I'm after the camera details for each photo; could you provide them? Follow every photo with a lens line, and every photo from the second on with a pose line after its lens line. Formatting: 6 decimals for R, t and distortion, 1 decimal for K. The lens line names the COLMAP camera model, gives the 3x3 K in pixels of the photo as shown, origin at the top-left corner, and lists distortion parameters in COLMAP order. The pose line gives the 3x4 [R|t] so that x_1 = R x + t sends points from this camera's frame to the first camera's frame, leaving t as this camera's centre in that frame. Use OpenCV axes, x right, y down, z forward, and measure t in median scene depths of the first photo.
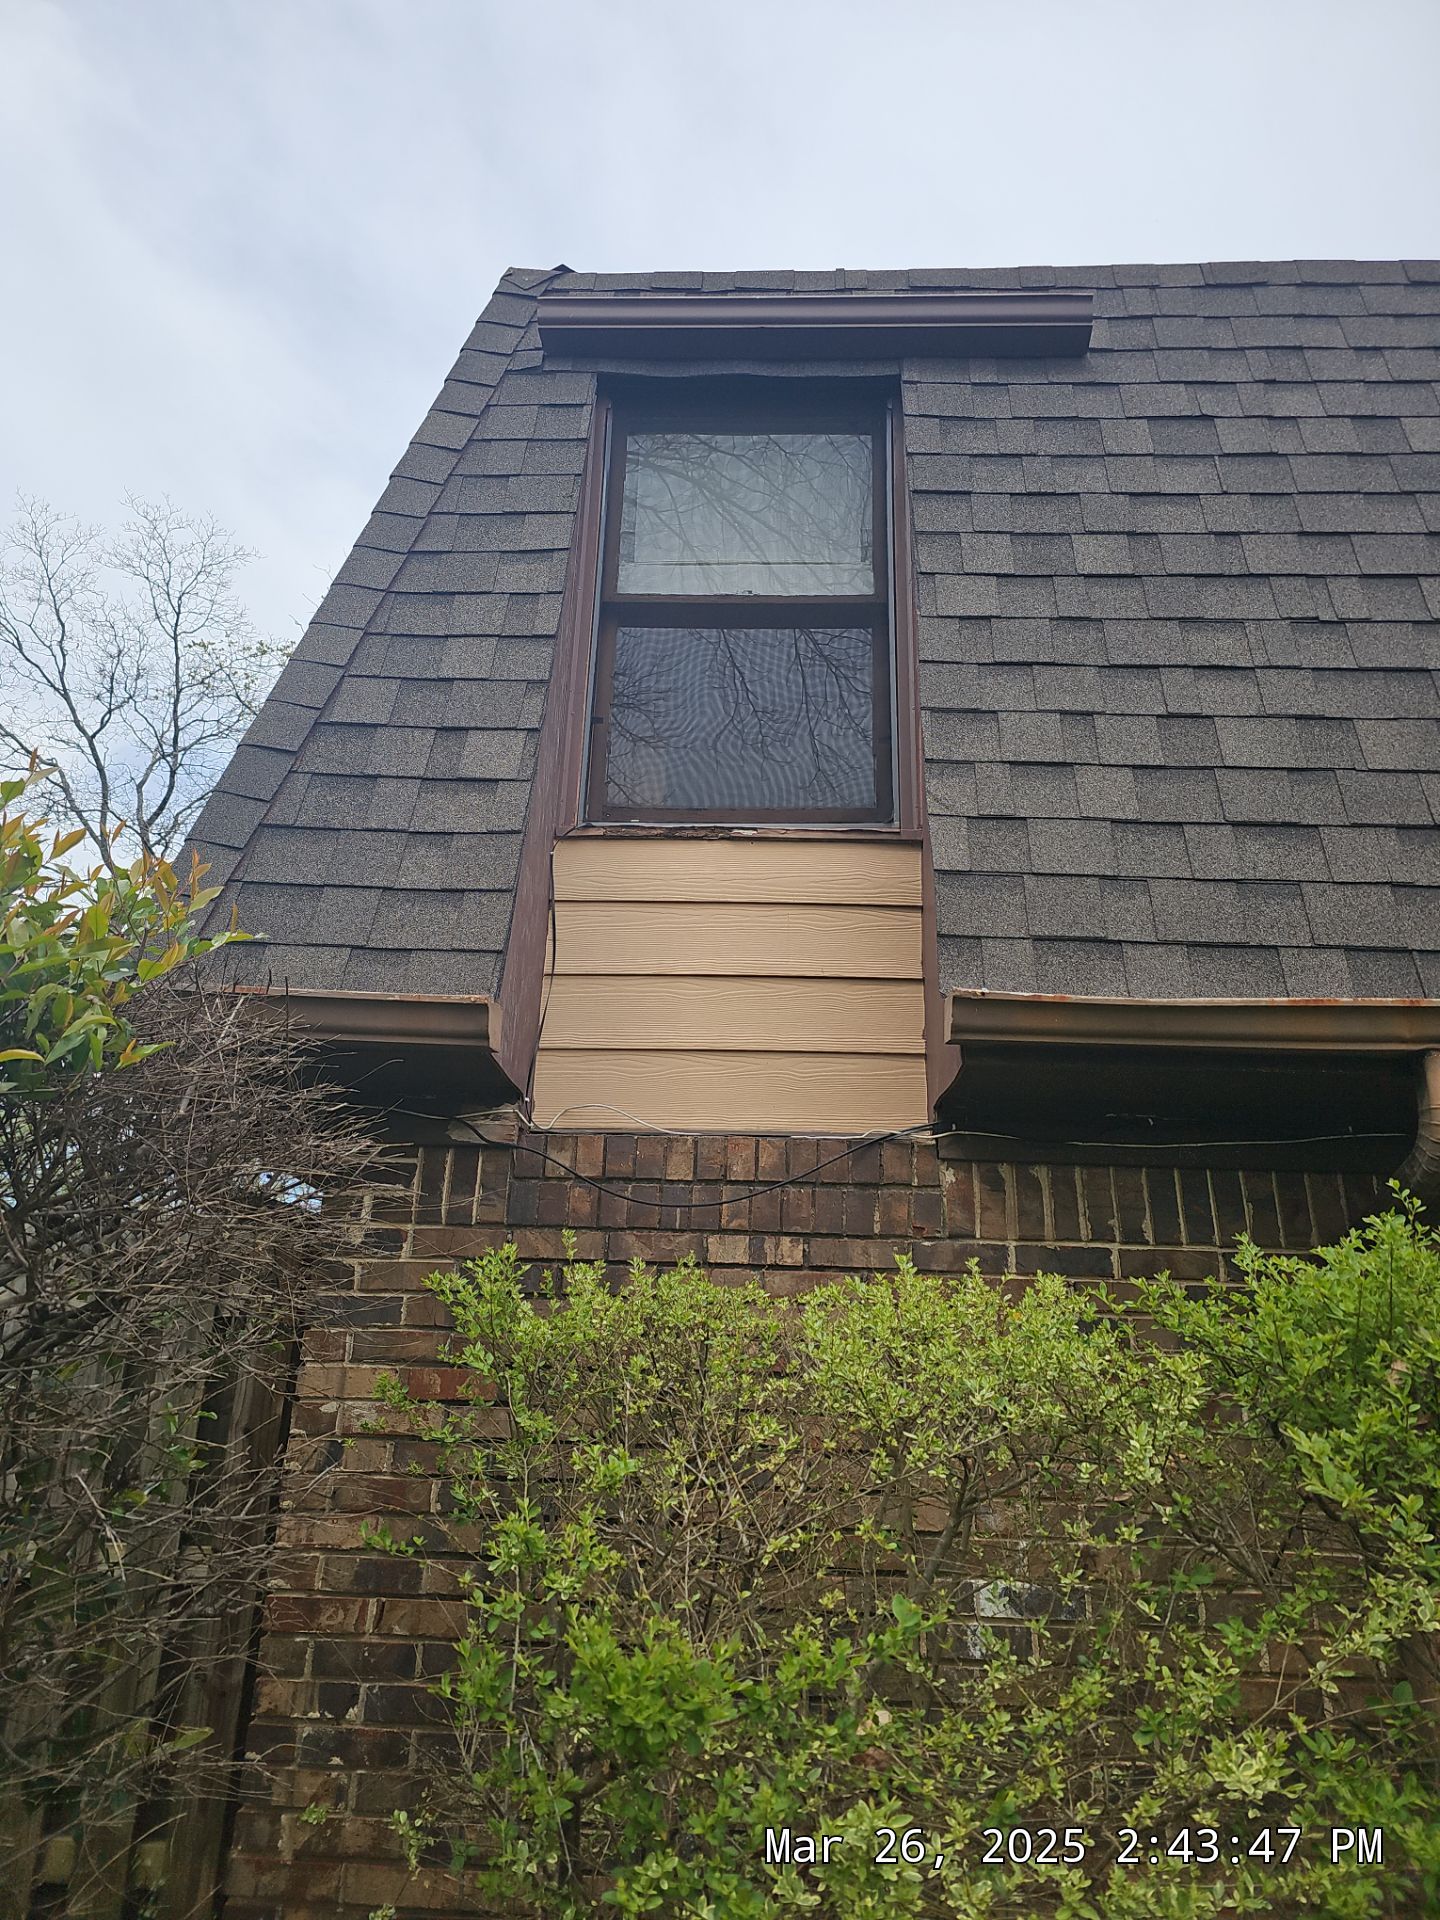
lens RADIAL K [[1404.7, 0, 720.0], [0, 1404.7, 960.0], [0, 0, 1]] dist [0.002557, -0.000700]
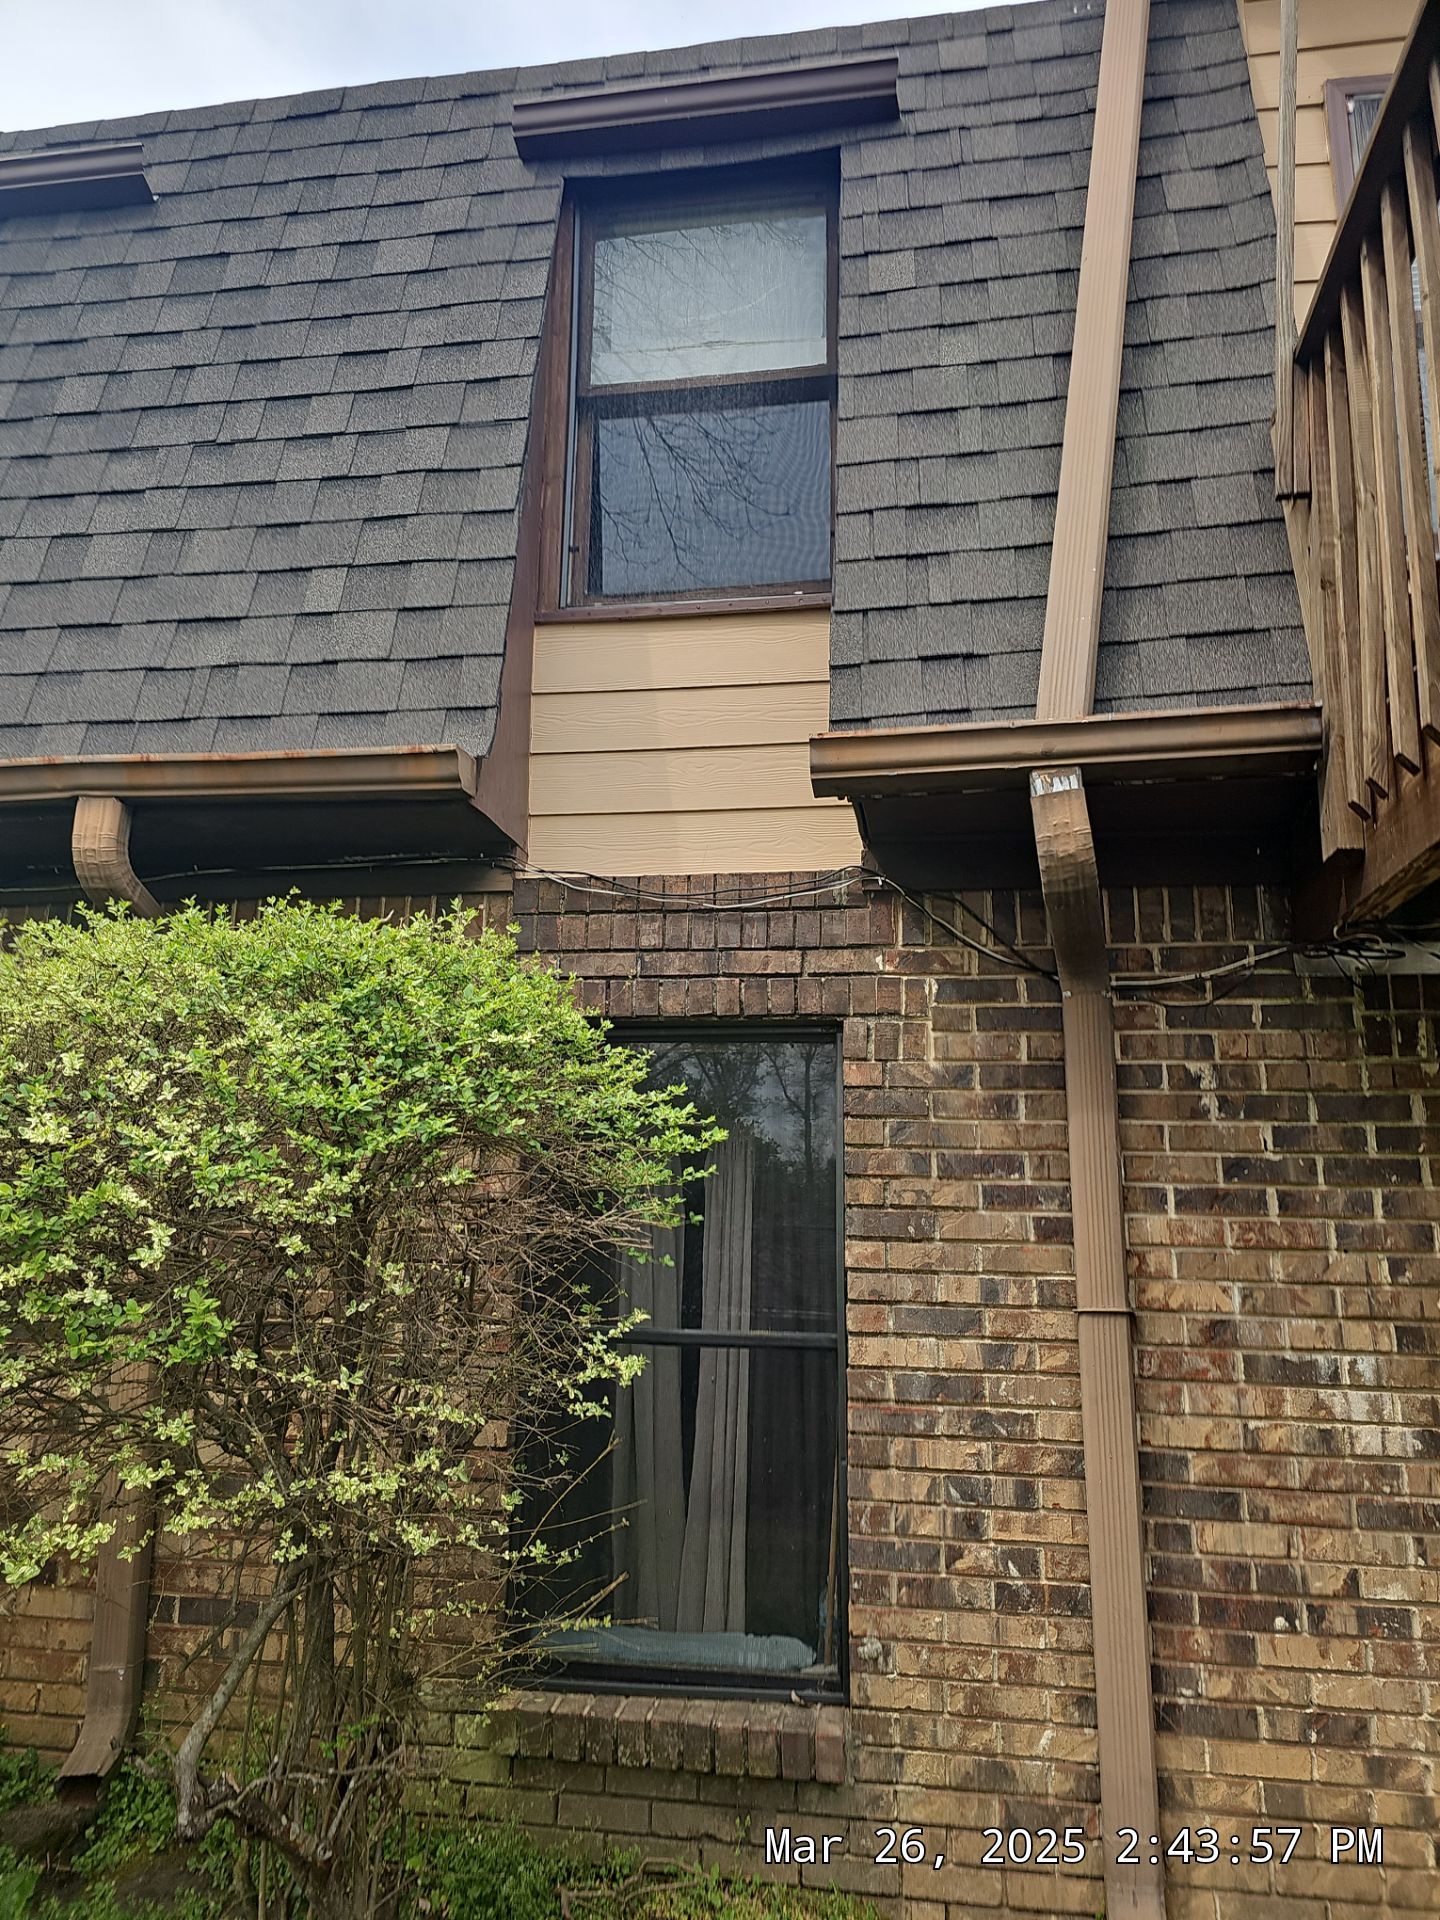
lens RADIAL K [[1232.0, 0, 720.0], [0, 1232.0, 960.0], [0, 0, 1]] dist [0.023724, -0.039917]
pose [[0.994476, -0.038428, -0.097672, 0.113780], [0.056157, 0.980978, 0.185819, 0.002087], [0.088673, -0.190277, 0.977718, -0.007963]]
